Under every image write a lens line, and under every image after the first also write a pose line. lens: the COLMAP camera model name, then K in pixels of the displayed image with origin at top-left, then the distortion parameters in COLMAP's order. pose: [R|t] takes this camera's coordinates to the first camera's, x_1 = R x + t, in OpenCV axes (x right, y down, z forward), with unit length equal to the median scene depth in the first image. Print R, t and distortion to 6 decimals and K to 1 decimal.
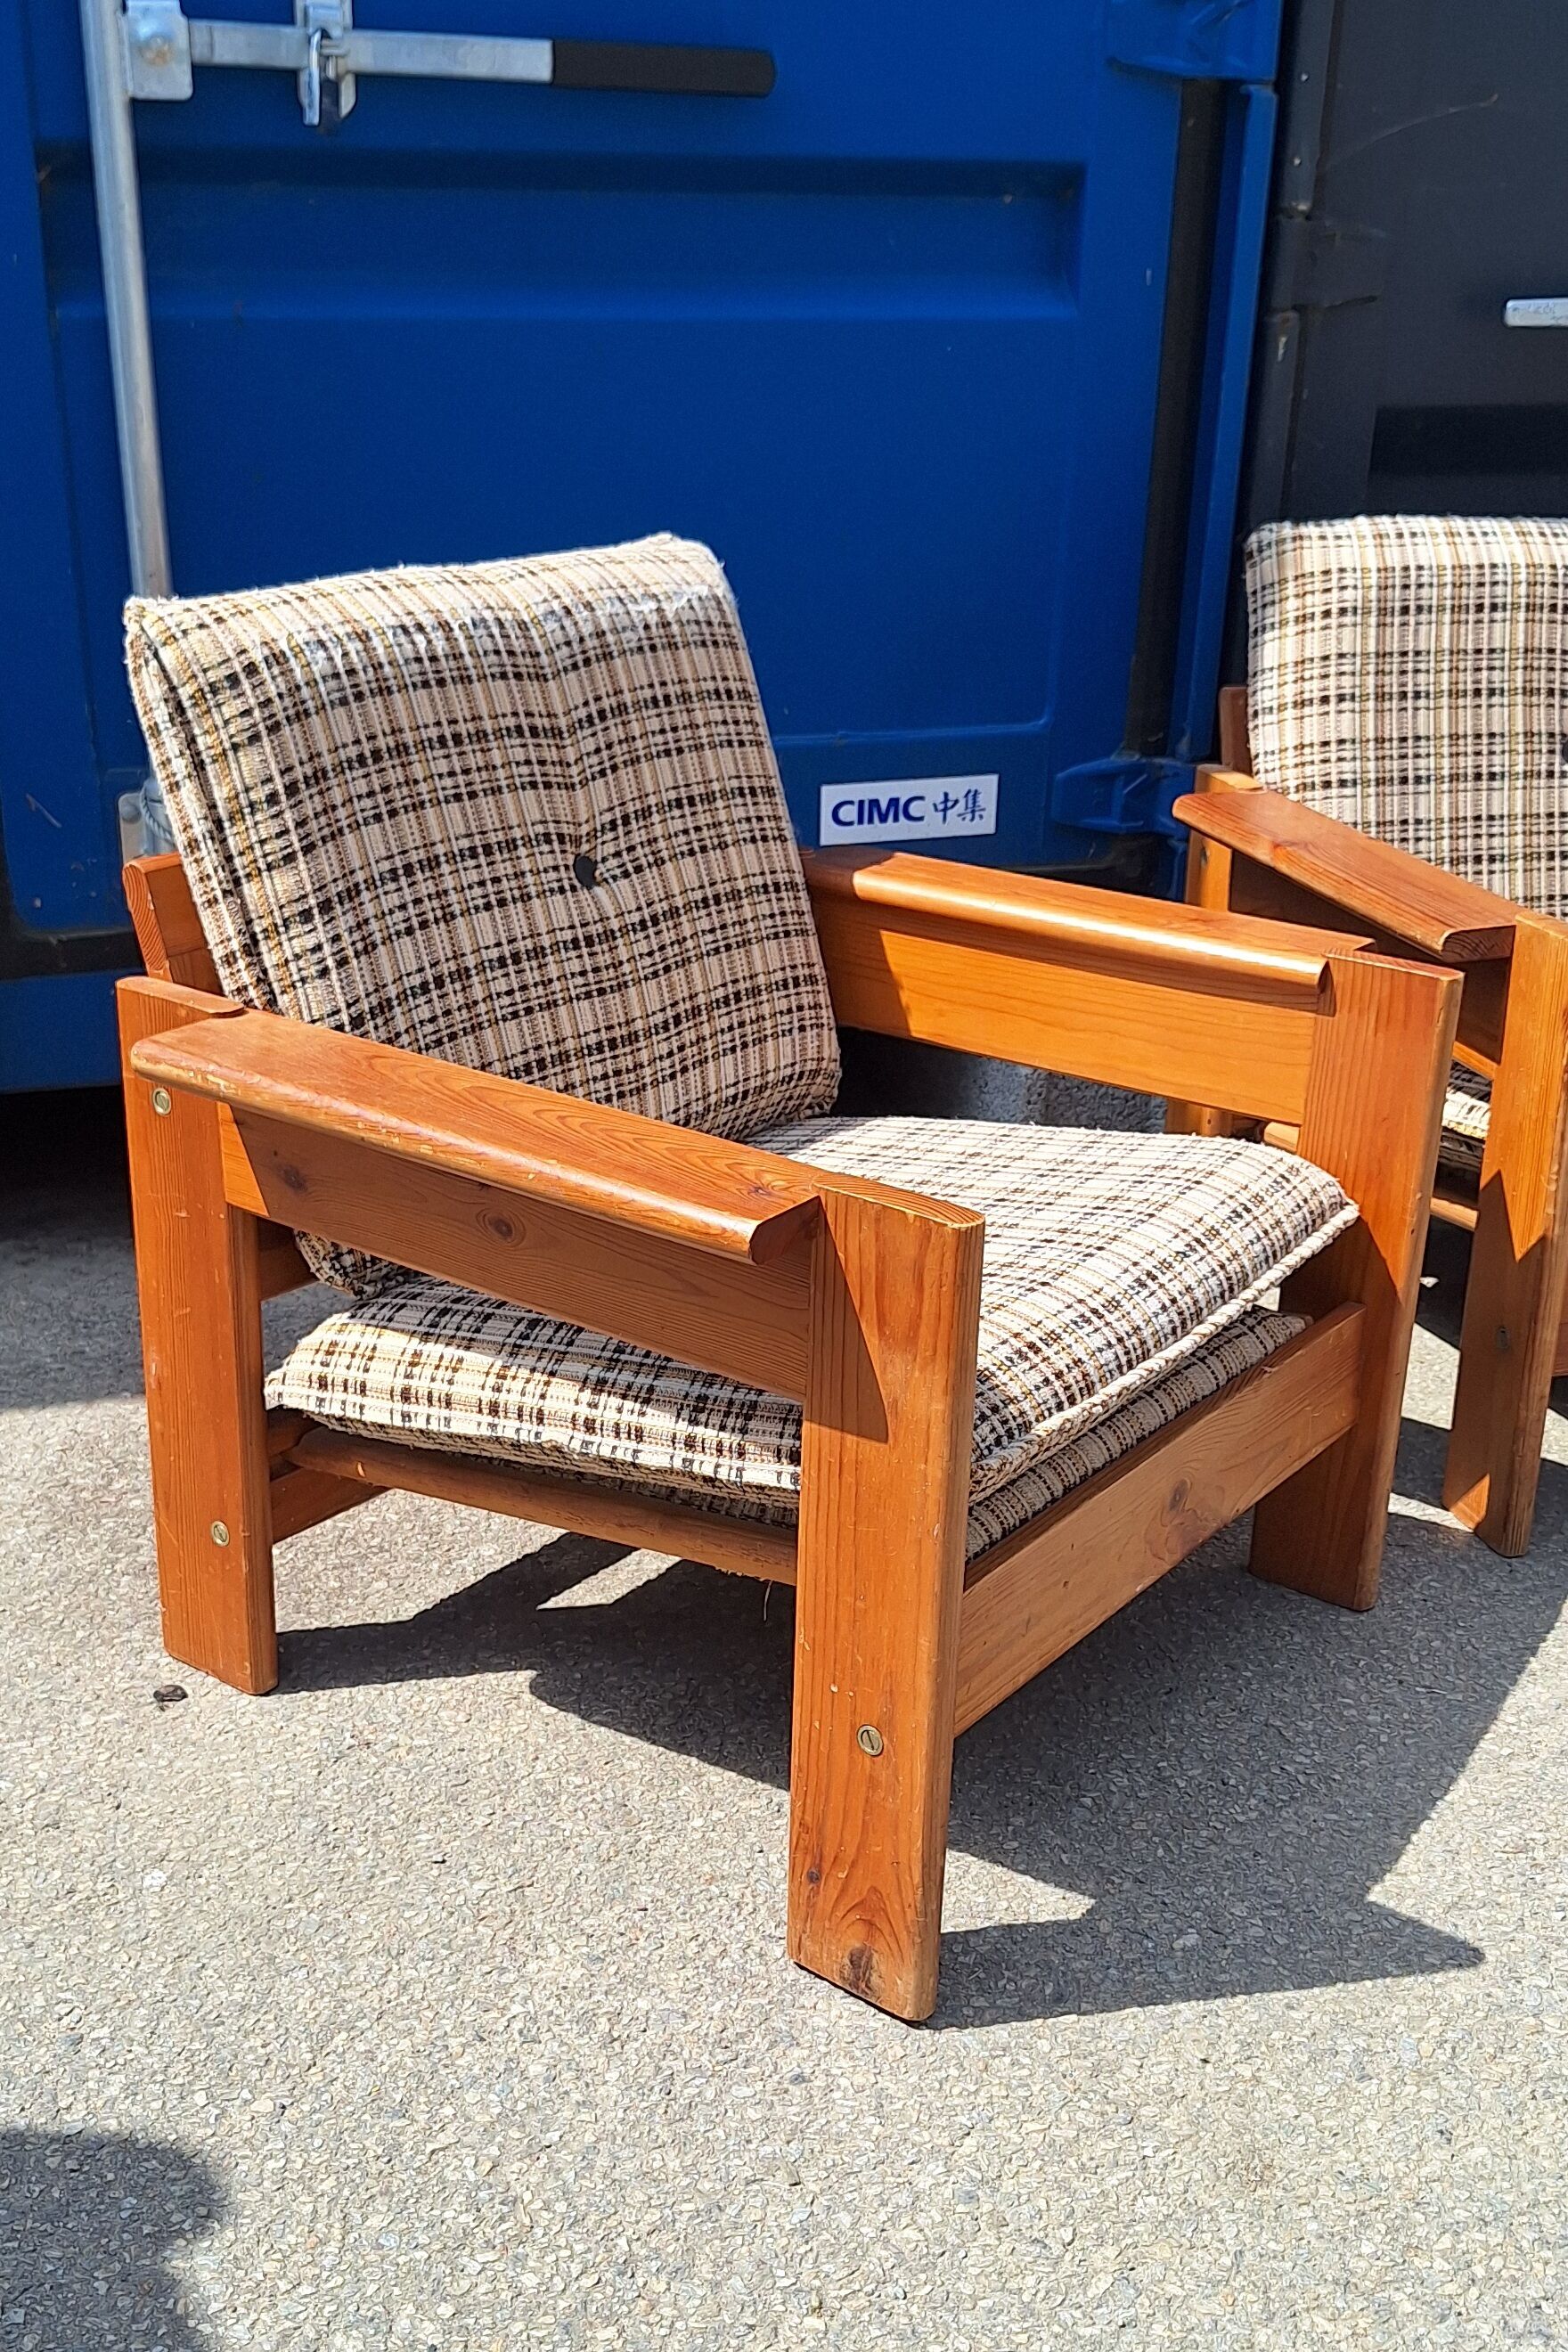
lens RADIAL K [[2509.0, 0, 790.2], [0, 2509.0, 1288.9], [0, 0, 1]] dist [0.160215, -0.322405]
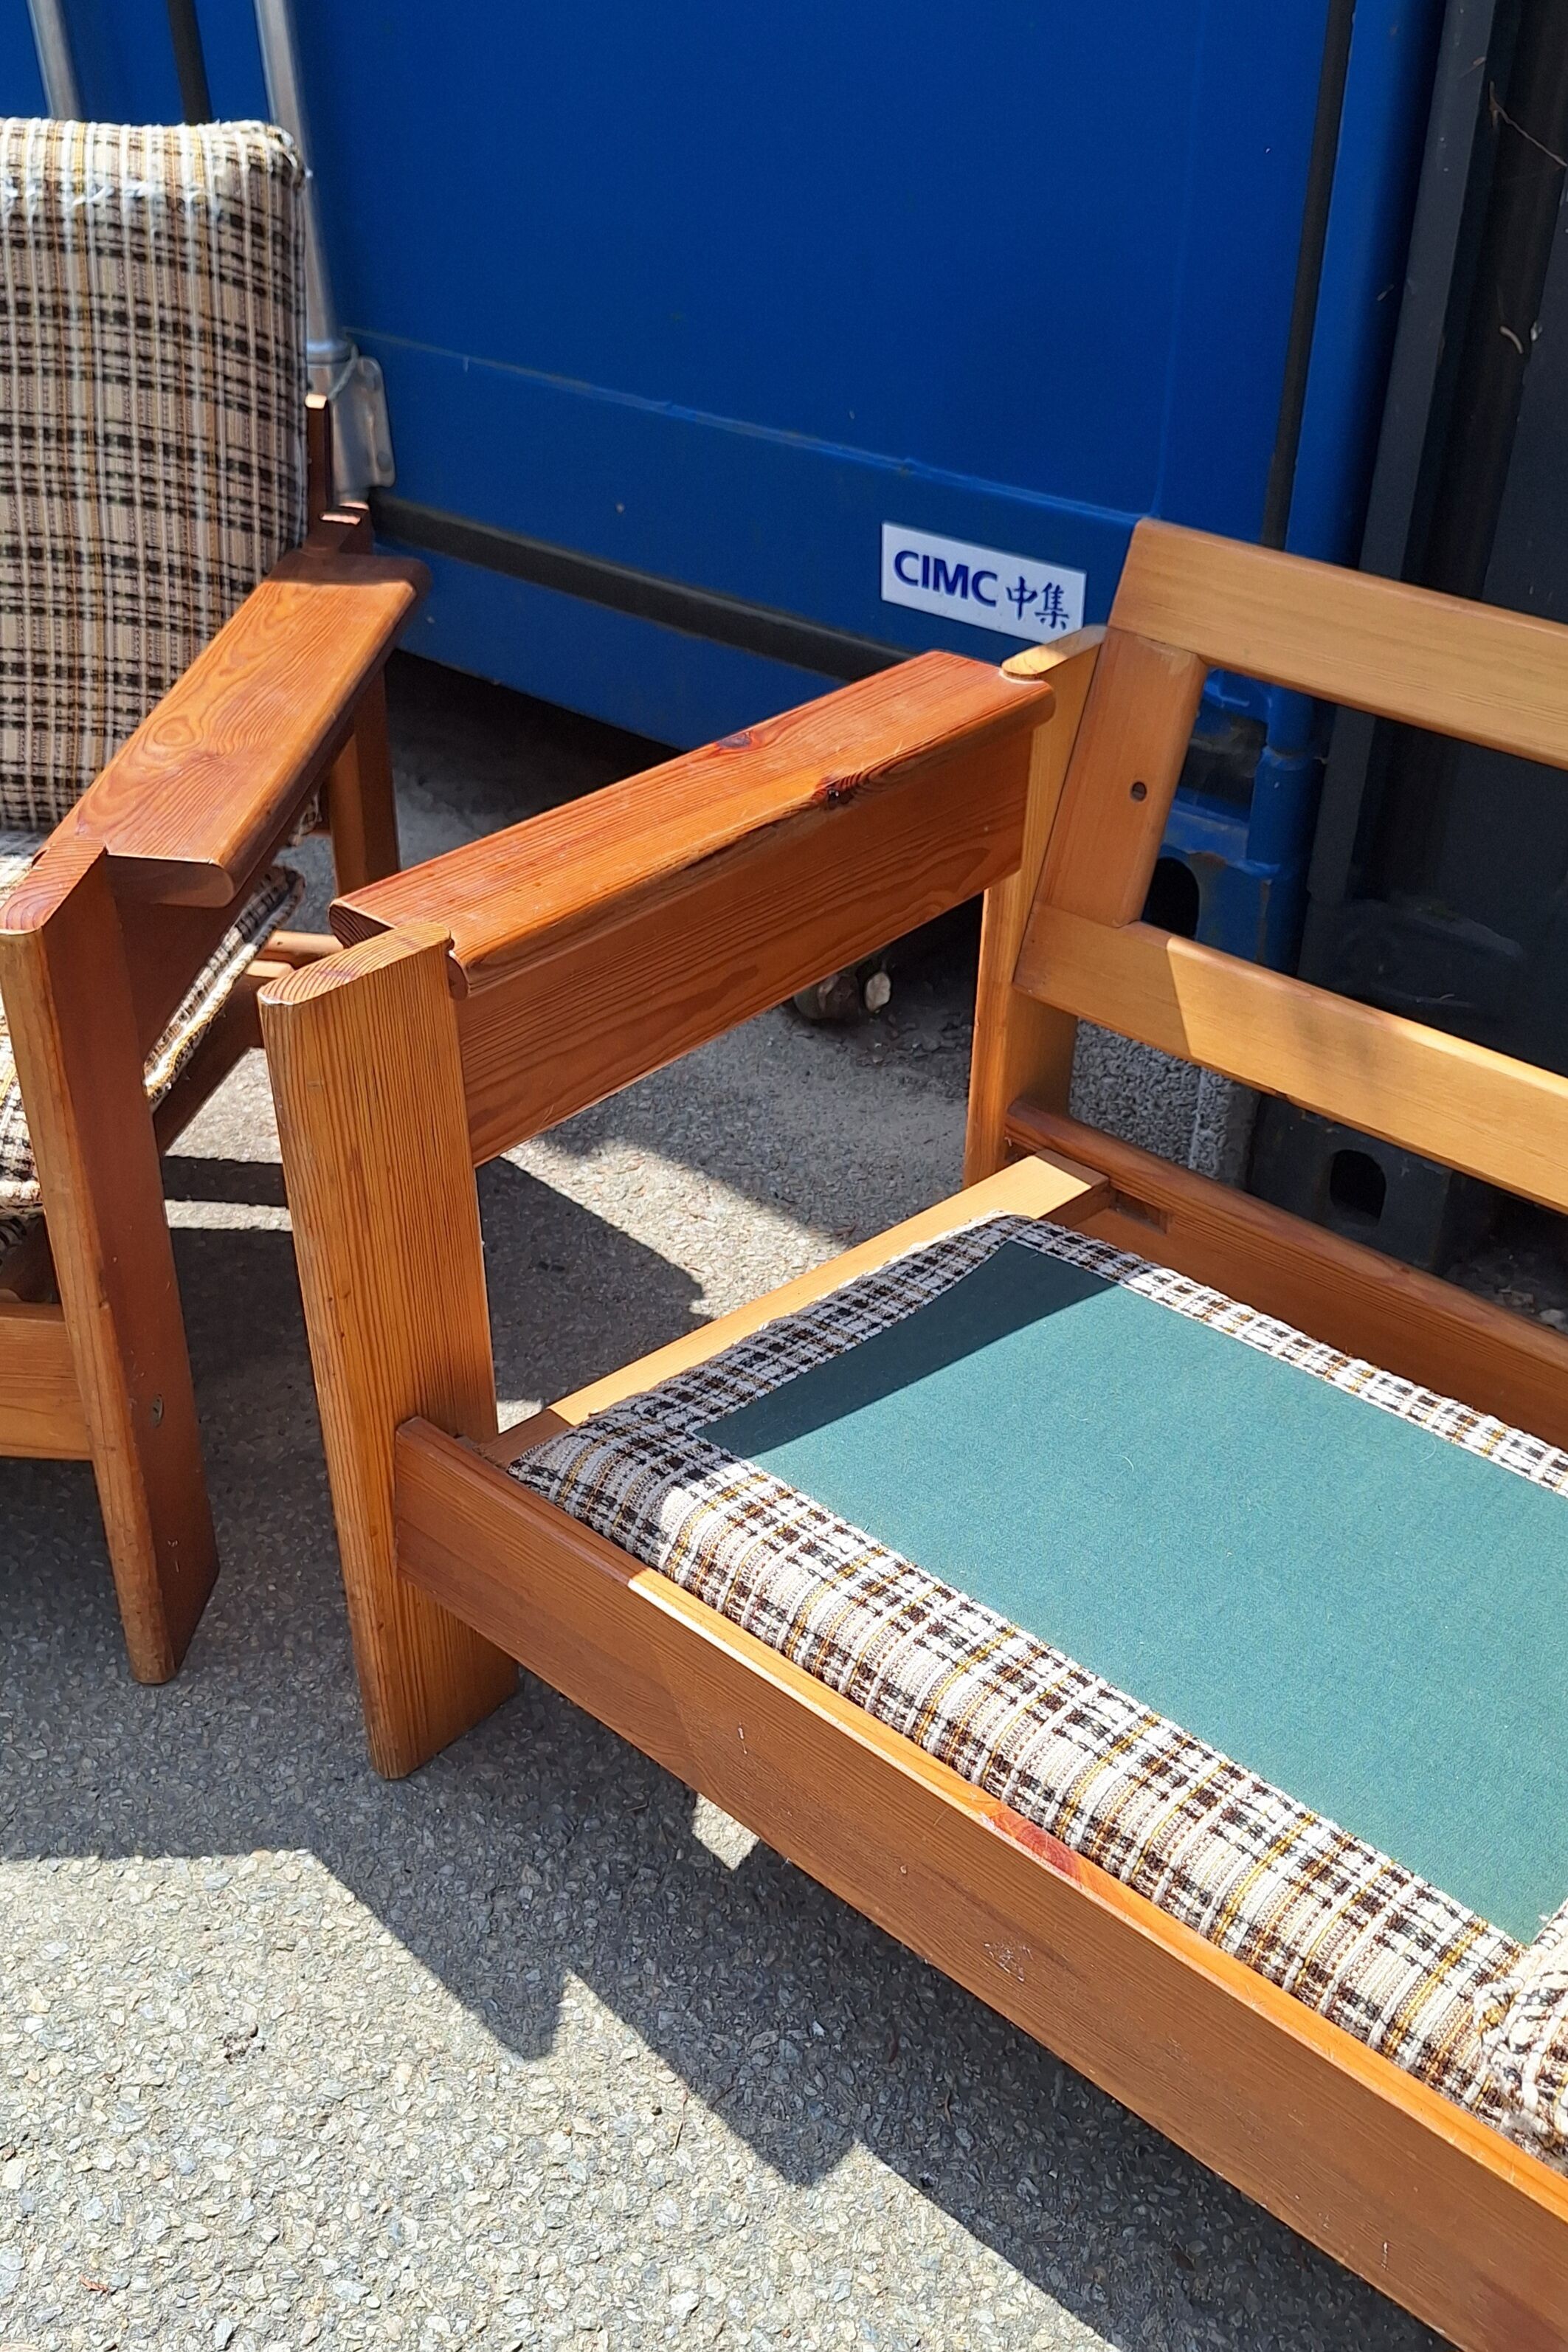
lens RADIAL K [[2096.9, 0, 821.8], [0, 2096.9, 1206.9], [0, 0, 1]] dist [0.113530, -0.181481]
pose [[0.540539, 0.471730, -0.696626, 0.829895], [-0.341428, 0.879765, 0.330818, -0.328714], [0.768924, 0.059028, 0.636610, 0.846129]]
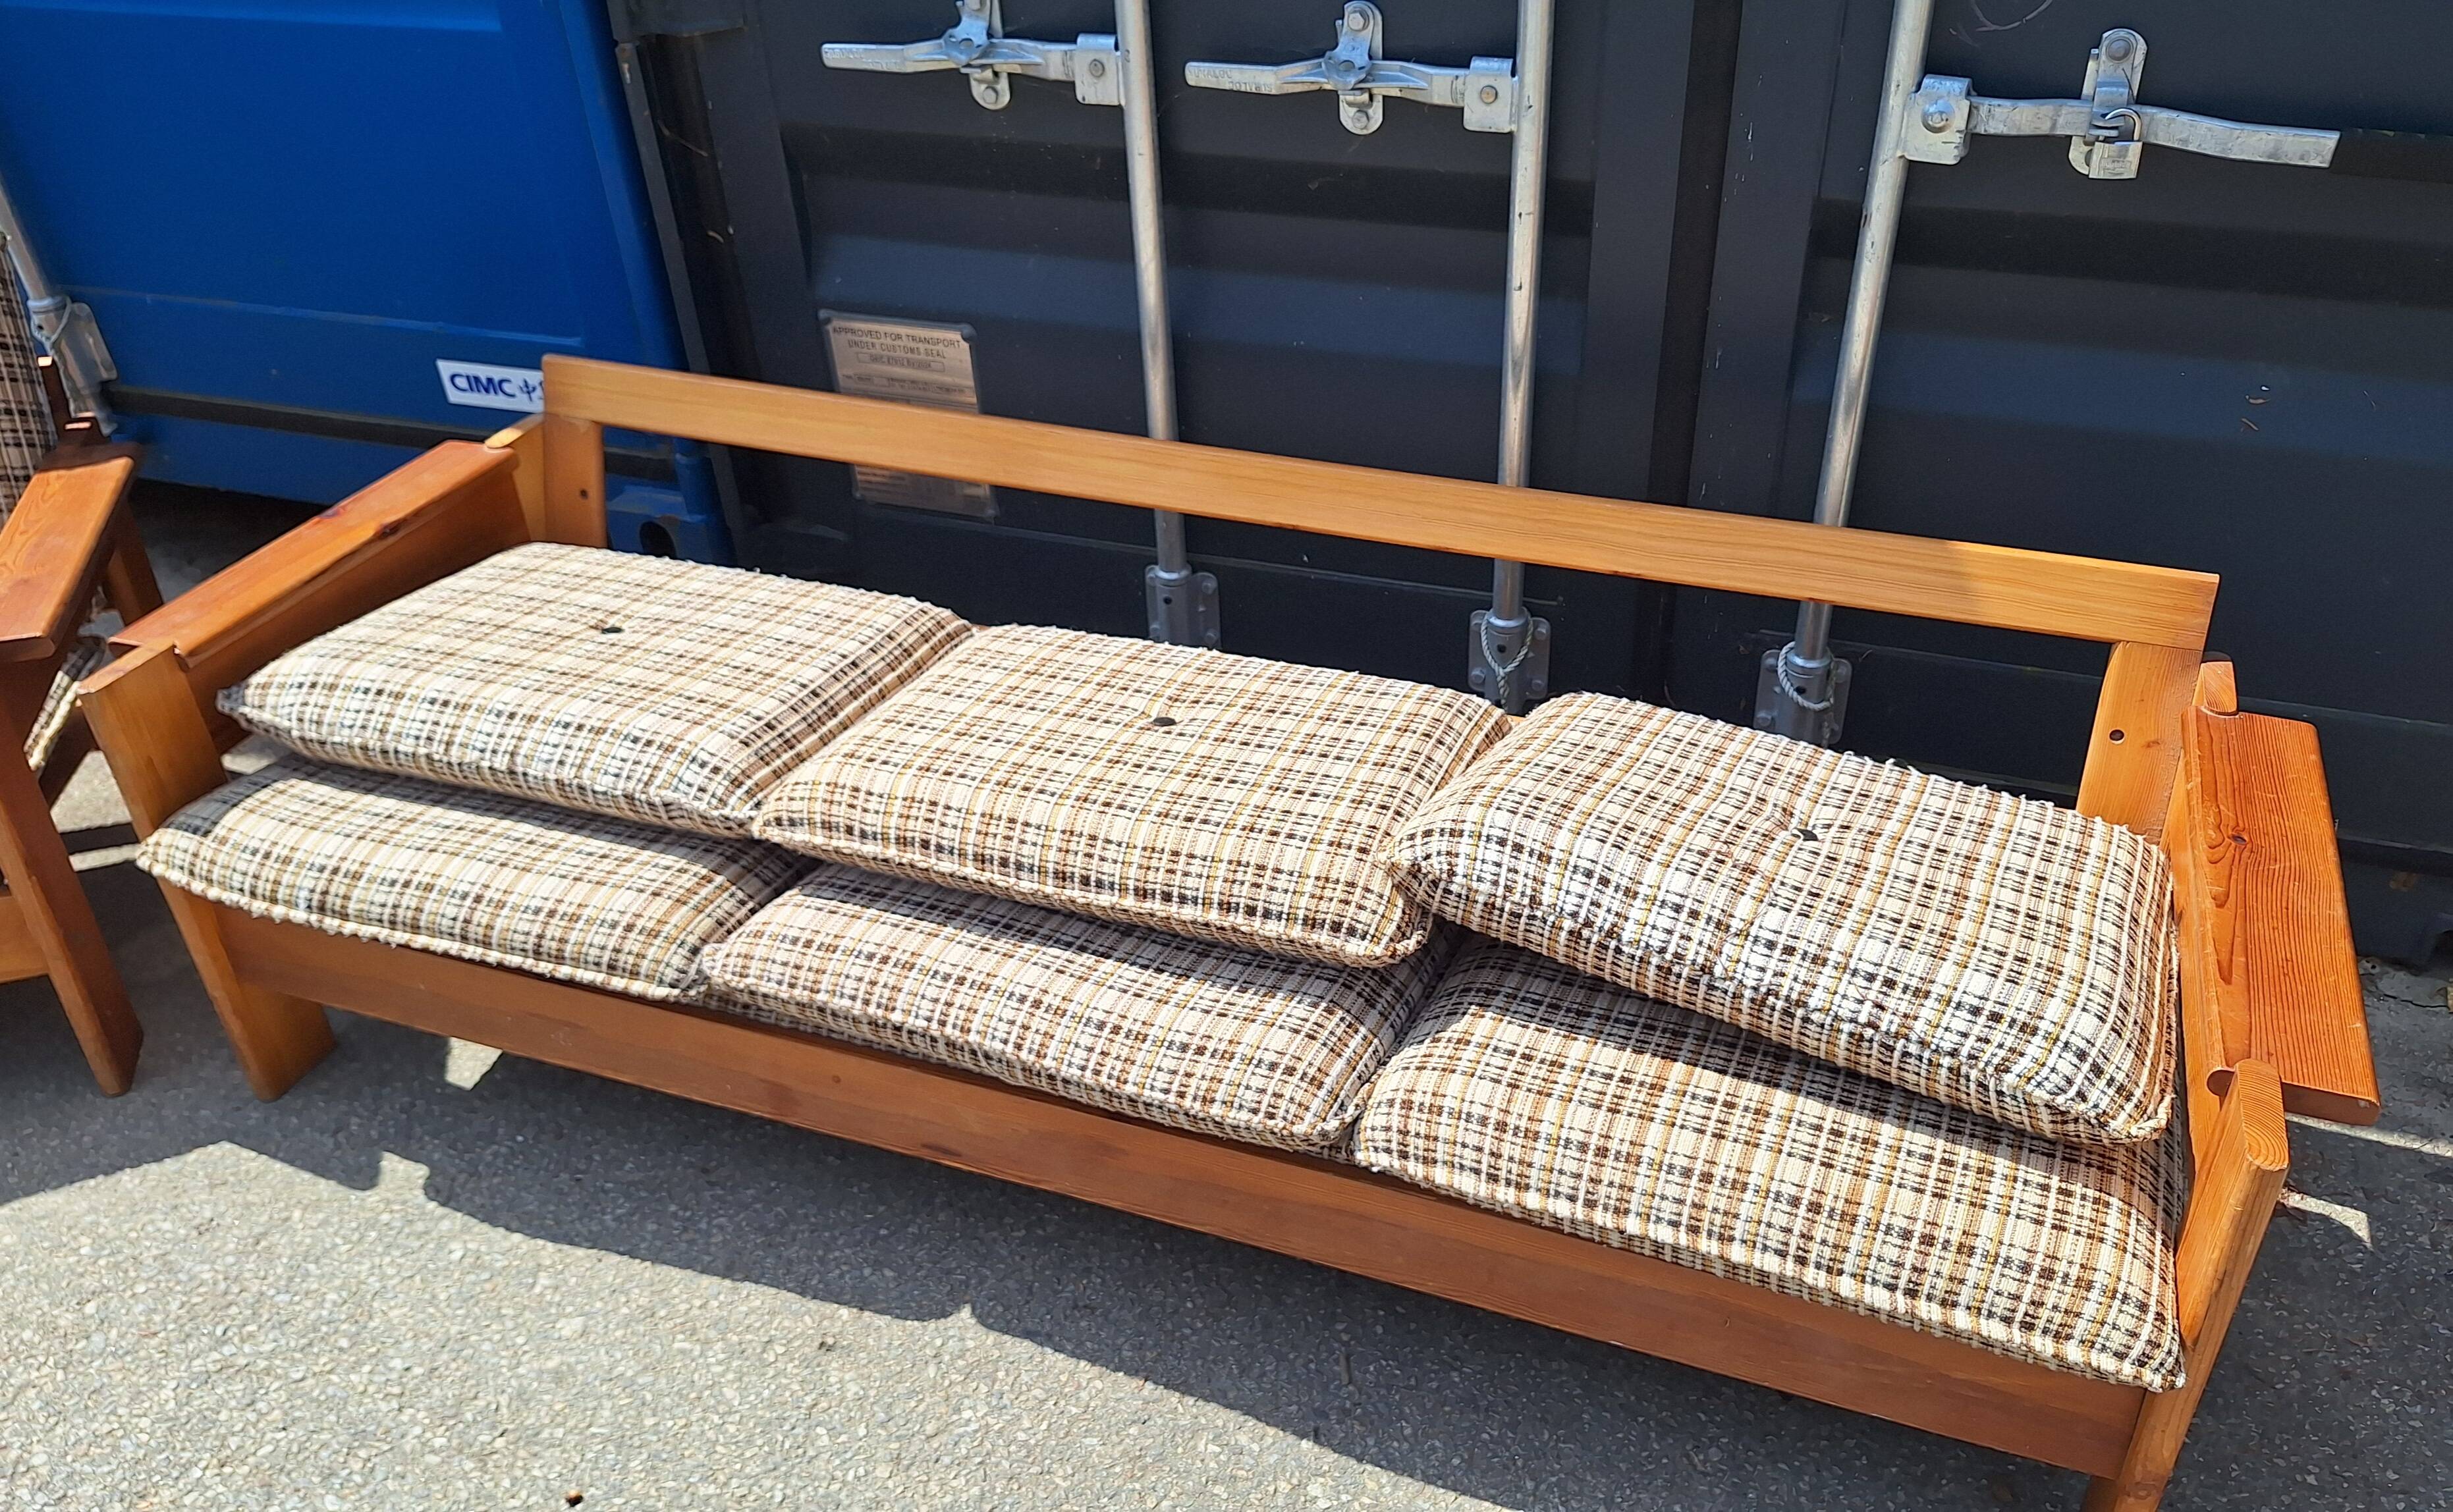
lens RADIAL K [[1898.3, 0, 1274.4], [0, 1898.3, 752.2], [0, 0, 1]] dist [0.074313, -0.105873]
pose [[0.797056, 0.295173, -0.526853, 1.402339], [-0.196327, 0.951673, 0.236167, -0.481556], [0.571102, -0.084803, 0.816487, 0.603827]]
